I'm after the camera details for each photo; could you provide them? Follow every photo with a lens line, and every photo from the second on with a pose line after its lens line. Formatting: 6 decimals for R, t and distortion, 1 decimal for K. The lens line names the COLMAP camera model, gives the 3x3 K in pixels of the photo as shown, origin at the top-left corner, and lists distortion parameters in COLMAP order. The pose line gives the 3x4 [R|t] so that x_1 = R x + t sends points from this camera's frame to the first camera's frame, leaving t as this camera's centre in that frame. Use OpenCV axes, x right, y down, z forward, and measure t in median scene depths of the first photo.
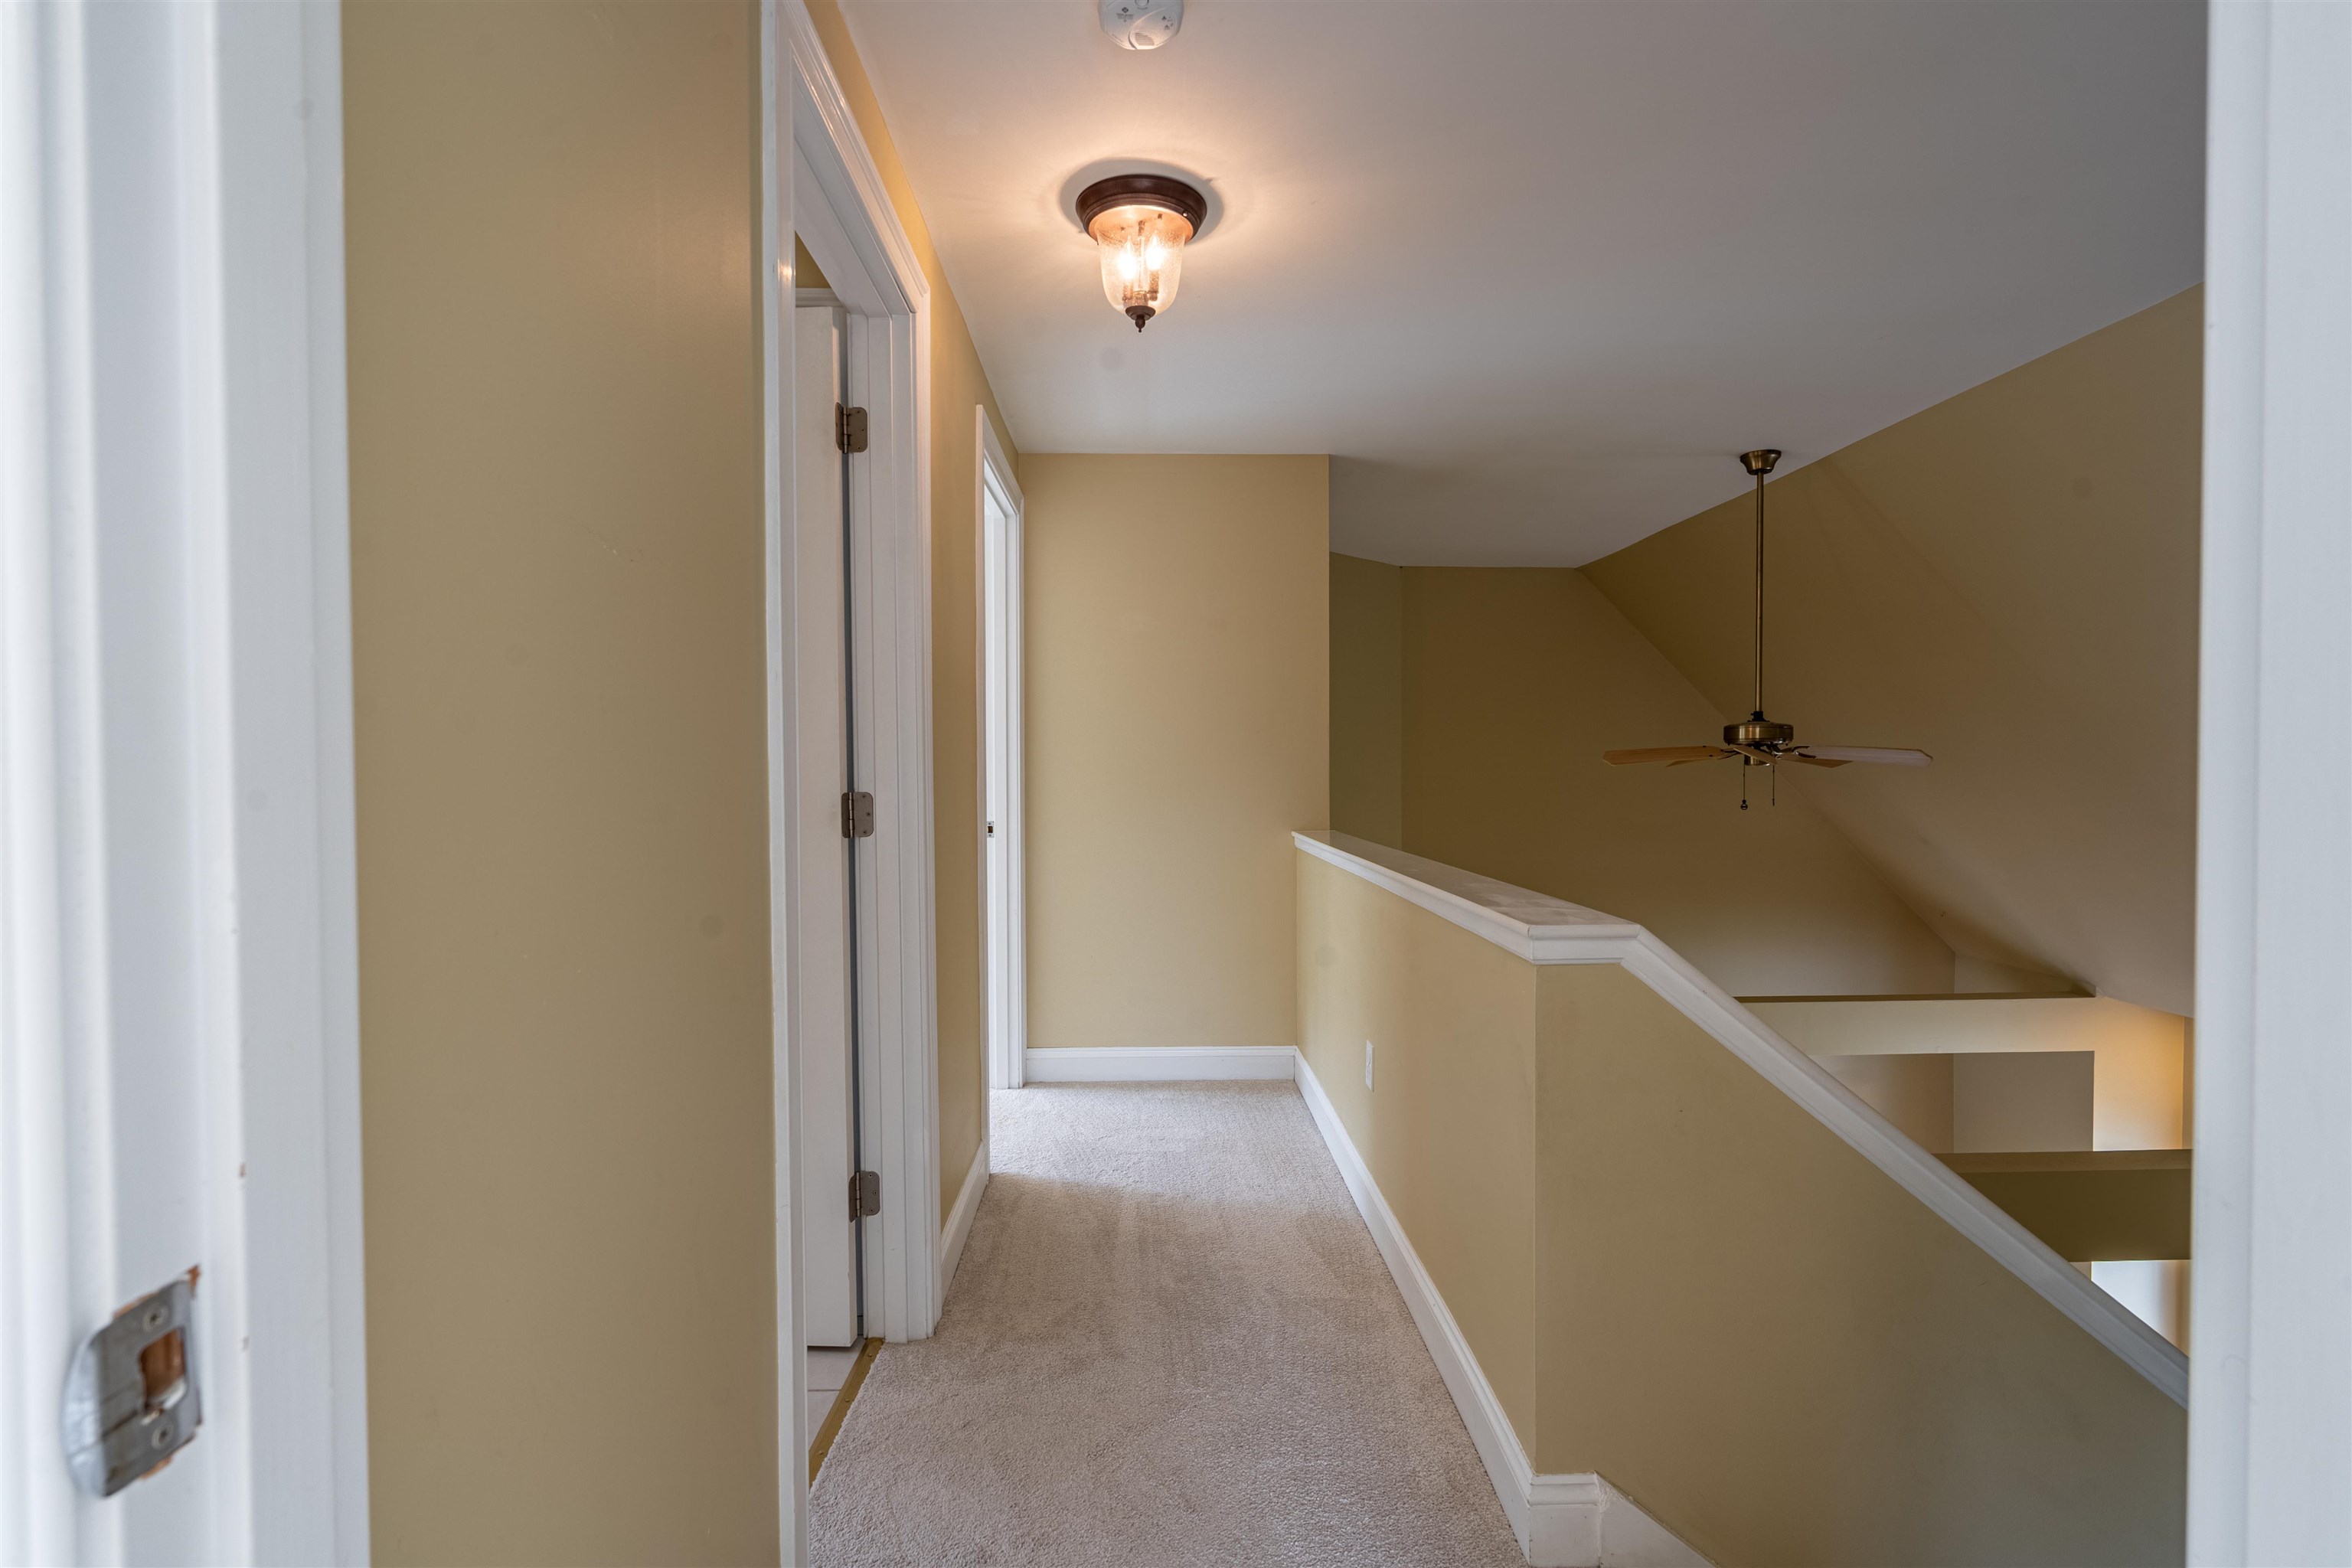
lens RADIAL K [[1073.9, 0, 1180.0], [0, 1073.9, 792.6], [0, 0, 1]] dist [-0.002339, -0.001106]
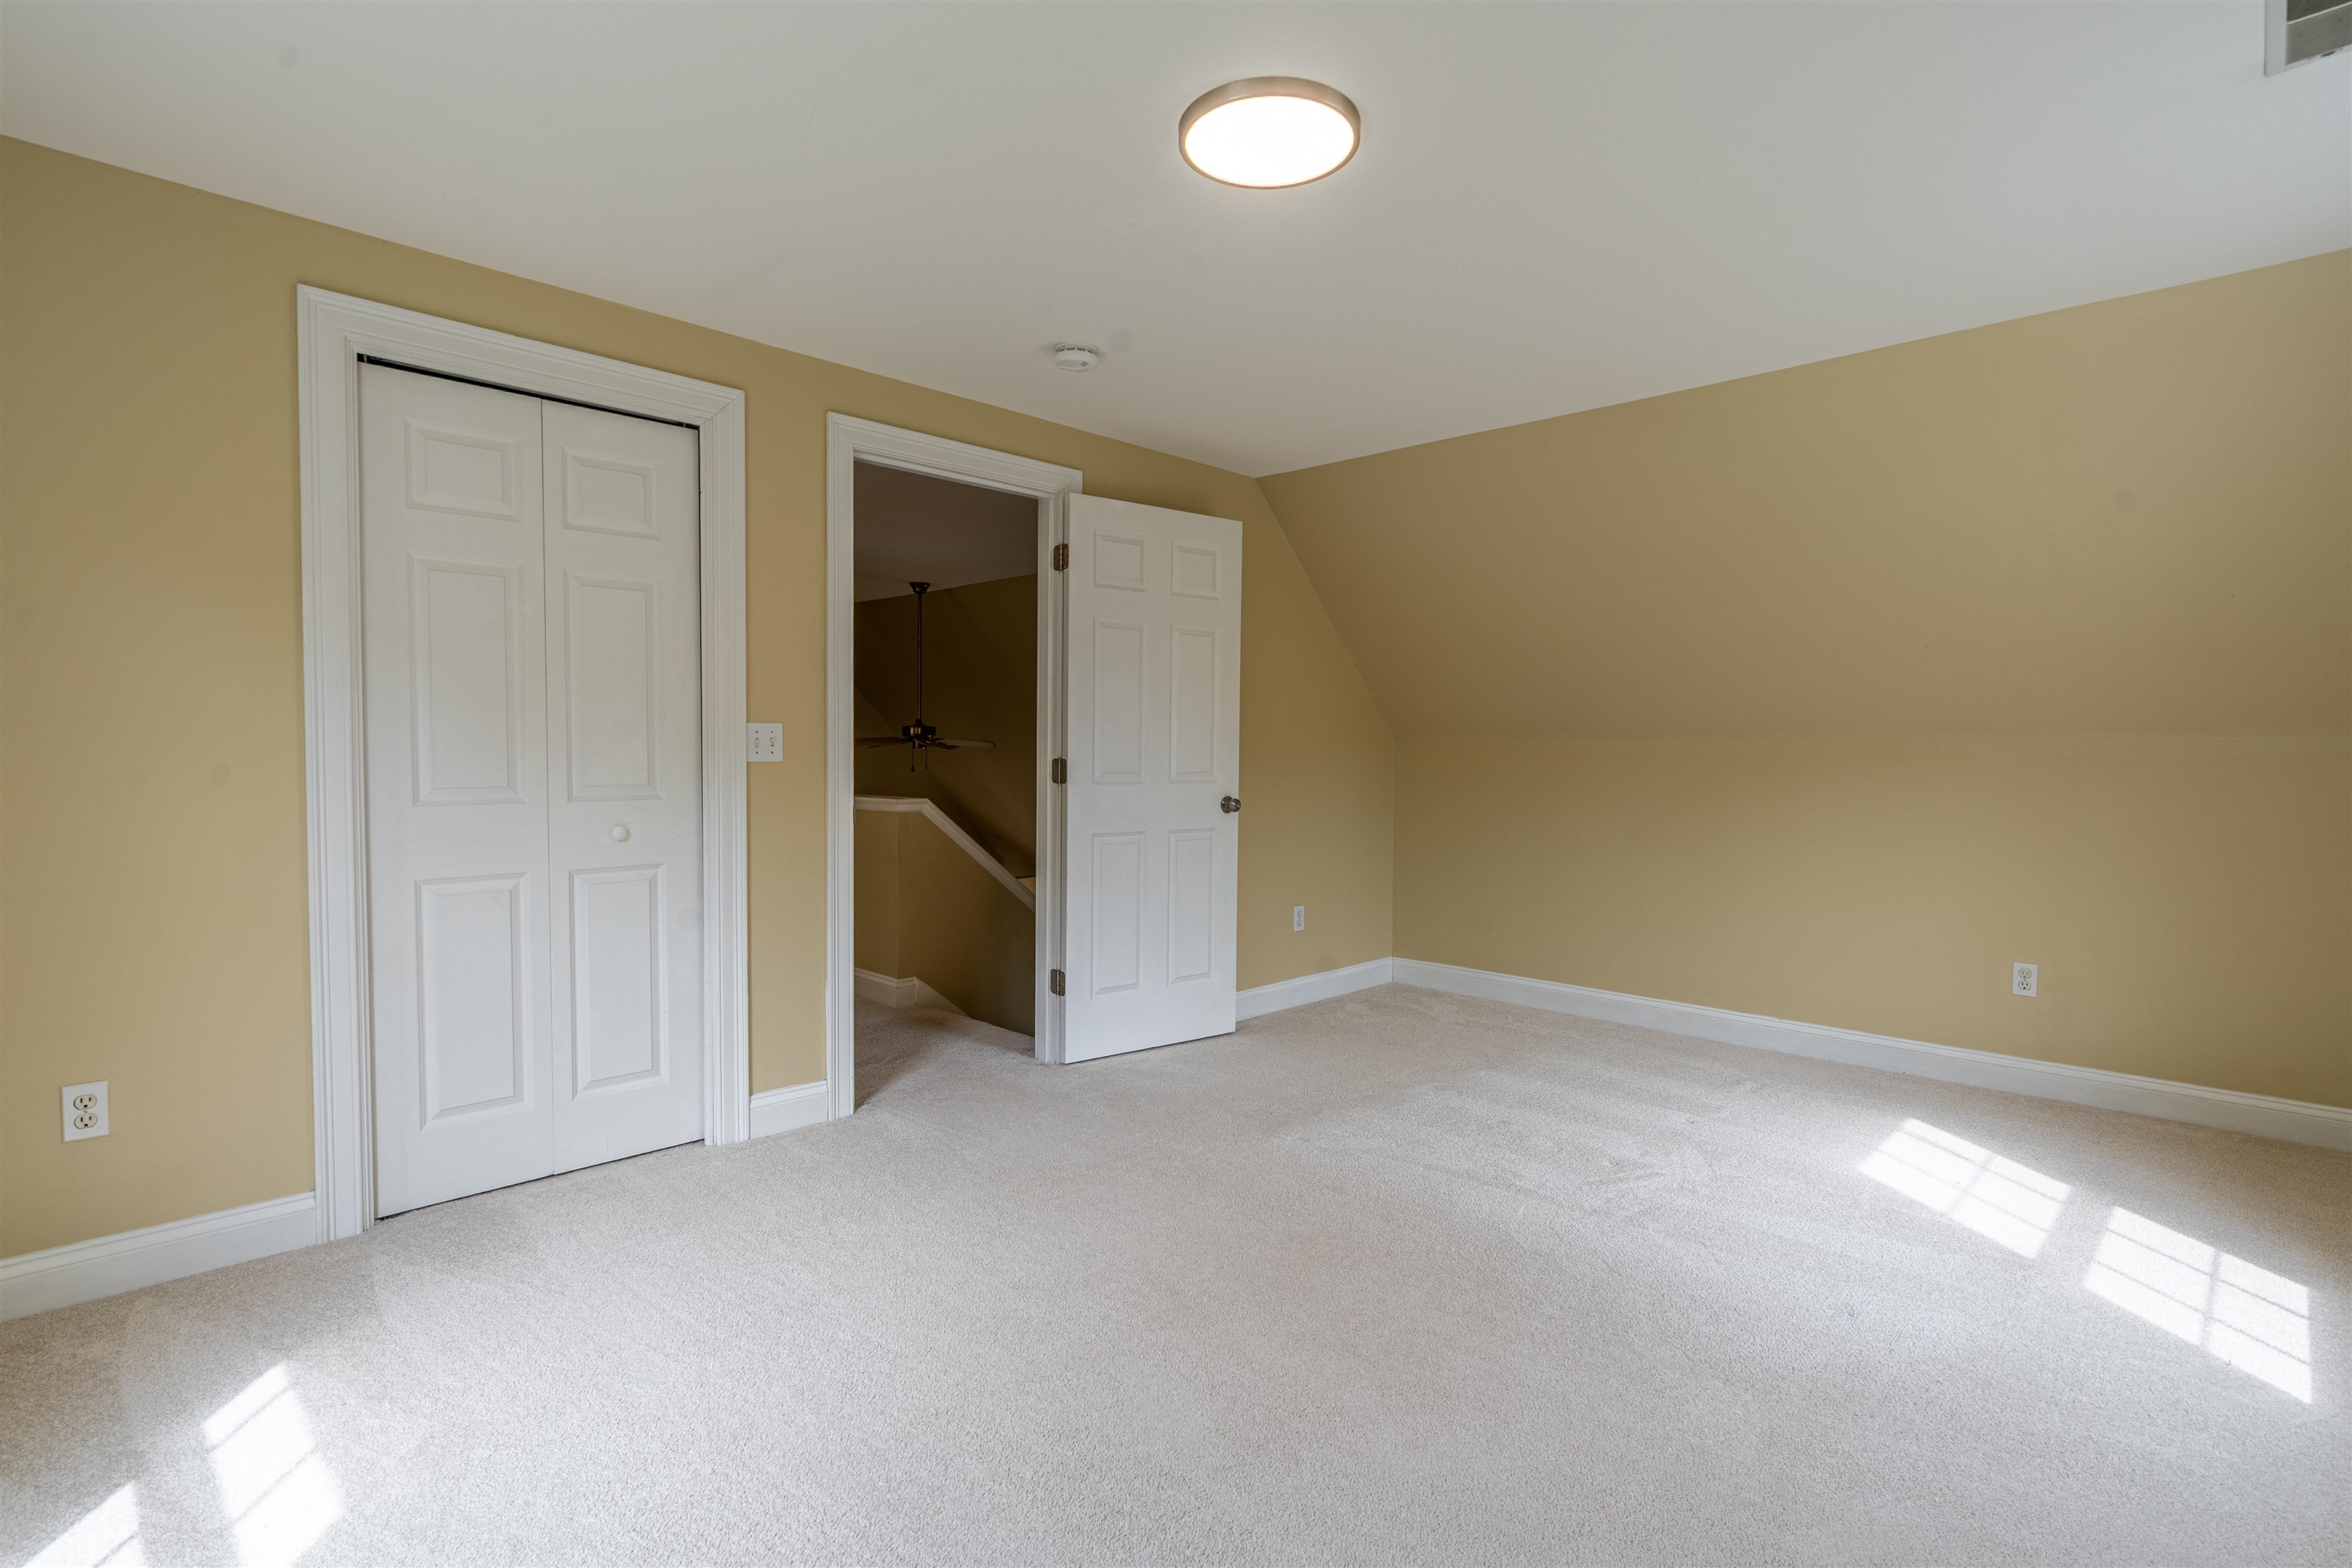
lens RADIAL K [[1073.9, 0, 1173.8], [0, 1073.9, 785.3], [0, 0, 1]] dist [-0.002339, -0.001106]
pose [[0.706061, -0.012502, 0.708041, -0.480892], [0.004546, 0.999904, 0.013121, 0.016978], [-0.708136, -0.006045, 0.706050, -0.646534]]
